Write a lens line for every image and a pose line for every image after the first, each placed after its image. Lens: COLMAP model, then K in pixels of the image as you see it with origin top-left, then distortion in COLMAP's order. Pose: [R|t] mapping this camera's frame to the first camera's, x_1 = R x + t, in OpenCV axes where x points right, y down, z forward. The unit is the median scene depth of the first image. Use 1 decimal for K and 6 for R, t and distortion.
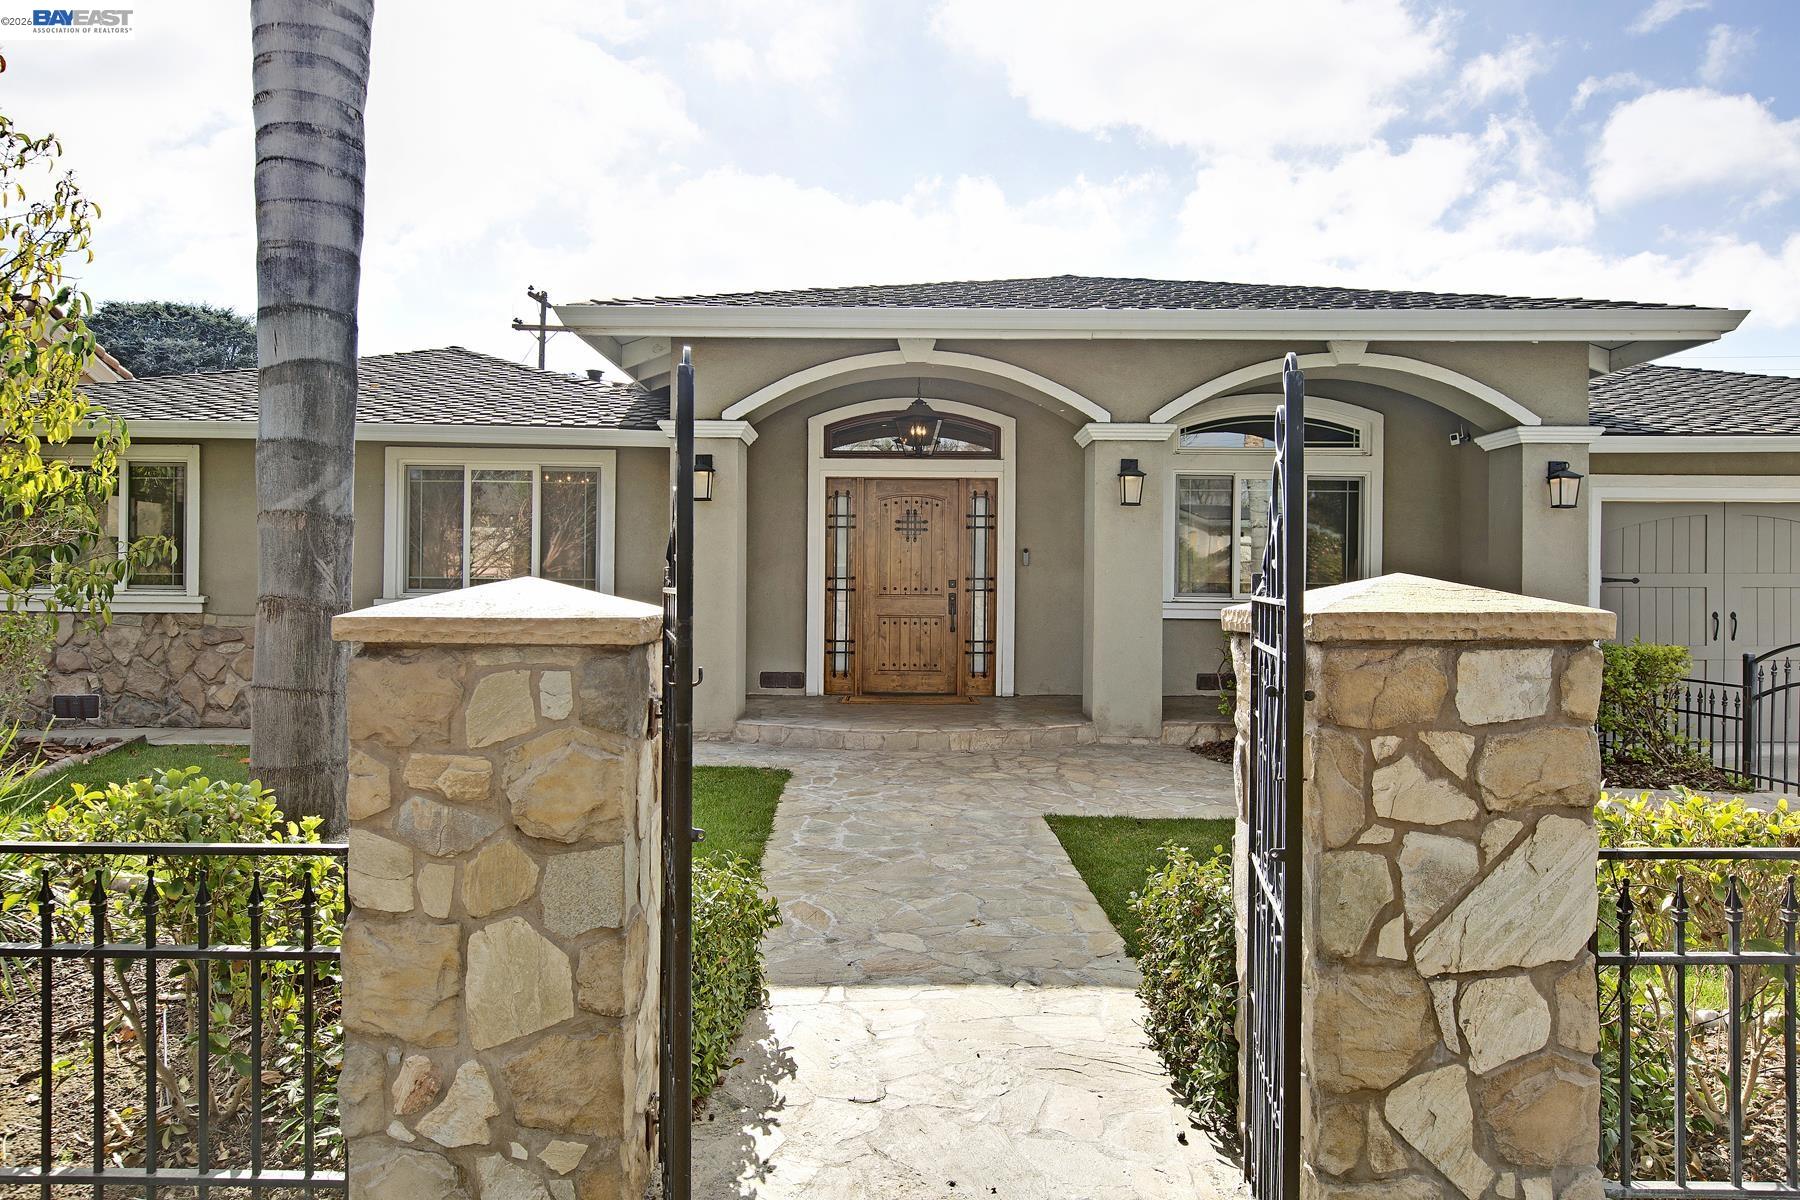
lens RADIAL K [[1272.4, 0, 900.0], [0, 1272.4, 600.0], [0, 0, 1]] dist [0.004675, 0.000039]
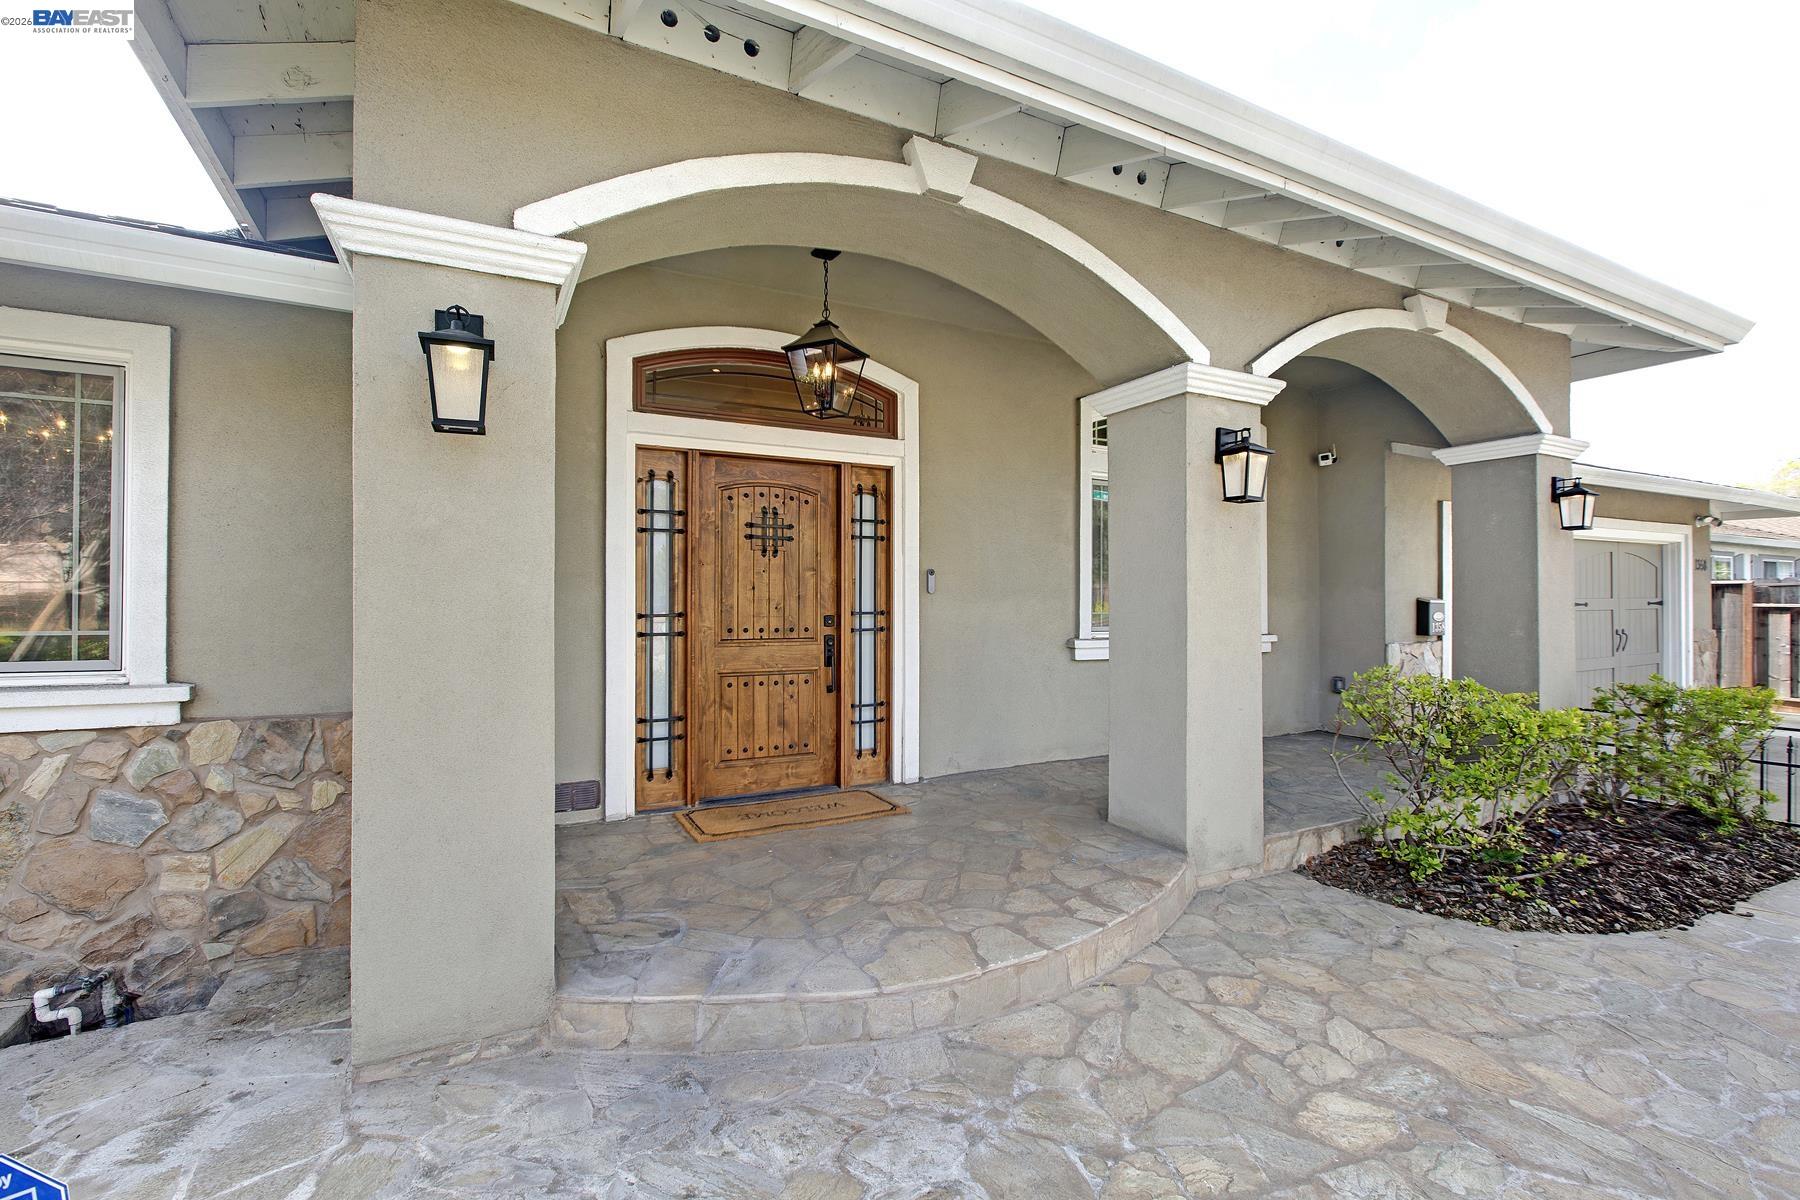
lens RADIAL K [[814.1, 0, 900.0], [0, 814.1, 600.0], [0, 0, 1]] dist [-0.003473, -0.000190]
pose [[0.879959, -0.006825, 0.475001, -0.129669], [0.009914, 0.999943, -0.003998, -0.021762], [-0.474946, 0.008228, 0.879976, 0.609100]]
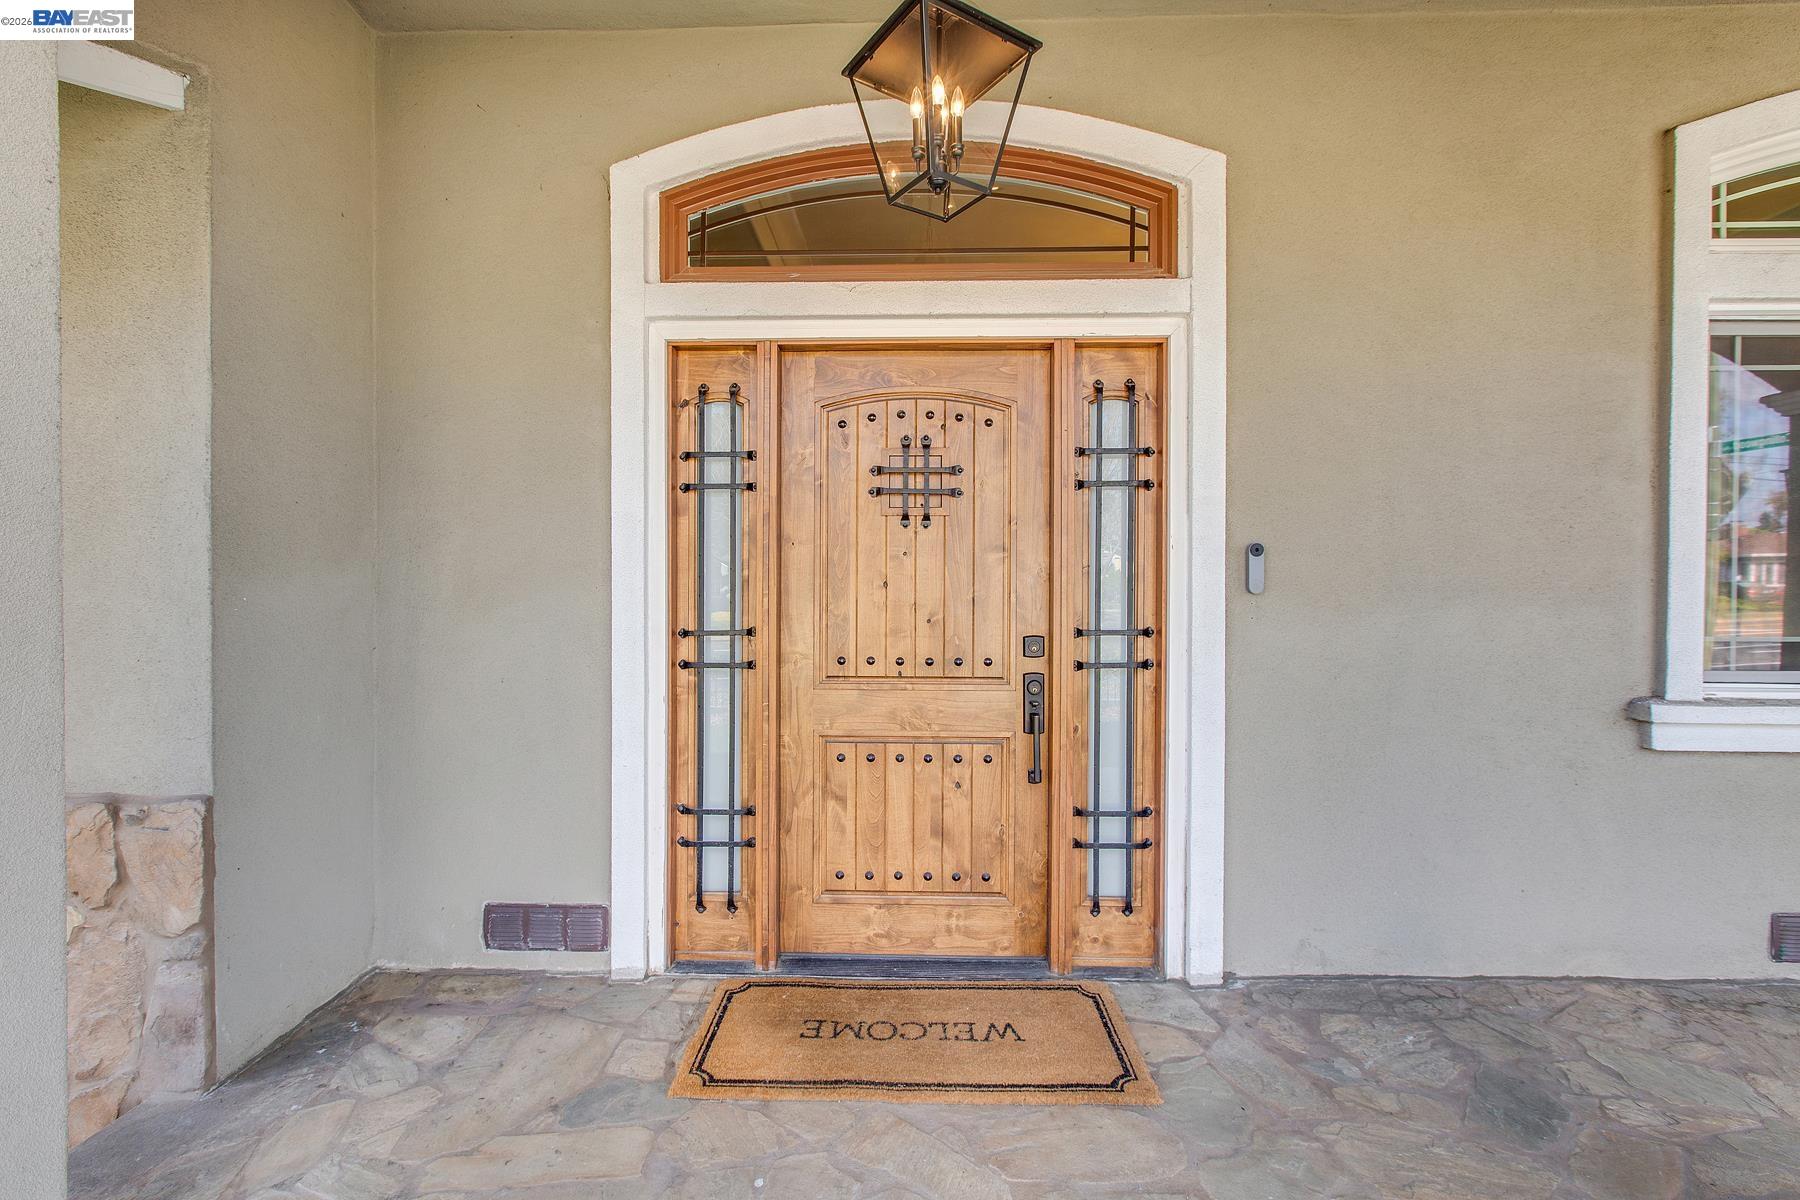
lens RADIAL K [[793.3, 0, 900.0], [0, 793.3, 600.0], [0, 0, 1]] dist [0.001309, 0.000502]
pose [[0.999680, -0.005671, -0.024649, 0.009910], [0.005746, 0.999979, 0.002974, -0.026578], [0.024632, -0.003115, 0.999692, 0.784313]]
